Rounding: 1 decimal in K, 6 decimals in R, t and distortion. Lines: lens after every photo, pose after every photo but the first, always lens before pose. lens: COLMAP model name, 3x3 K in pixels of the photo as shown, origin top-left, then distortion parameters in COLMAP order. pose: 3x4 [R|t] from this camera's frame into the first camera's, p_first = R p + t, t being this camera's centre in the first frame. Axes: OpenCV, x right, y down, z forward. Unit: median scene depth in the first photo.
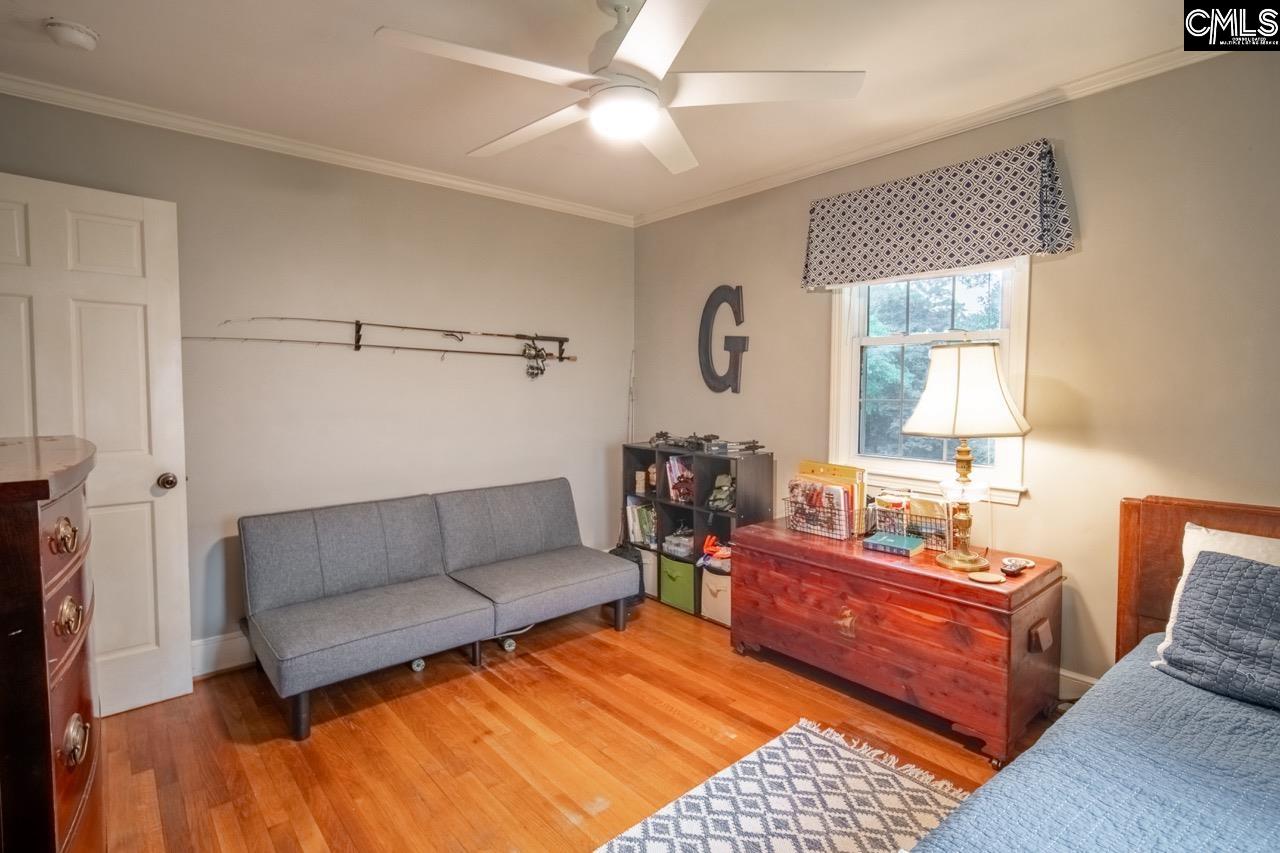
lens RADIAL K [[622.4, 0, 637.3], [0, 622.4, 424.6], [0, 0, 1]] dist [-0.002607, 0.000615]
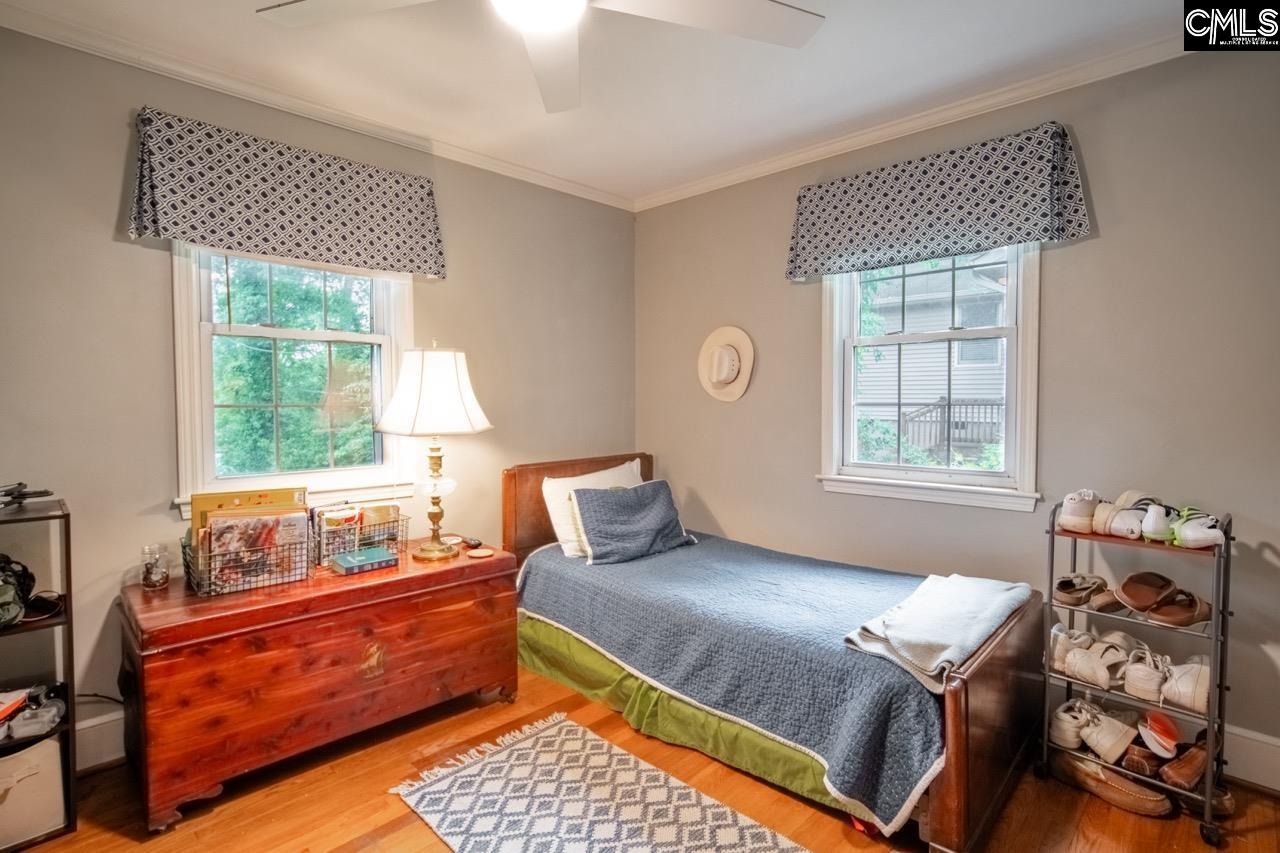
lens RADIAL K [[622.4, 0, 636.3], [0, 622.4, 426.2], [0, 0, 1]] dist [-0.002607, 0.000615]
pose [[-0.067680, -0.044342, 0.996721, -0.565638], [0.060157, 0.997013, 0.048439, -0.026902], [-0.995892, 0.063238, -0.064810, 0.718717]]
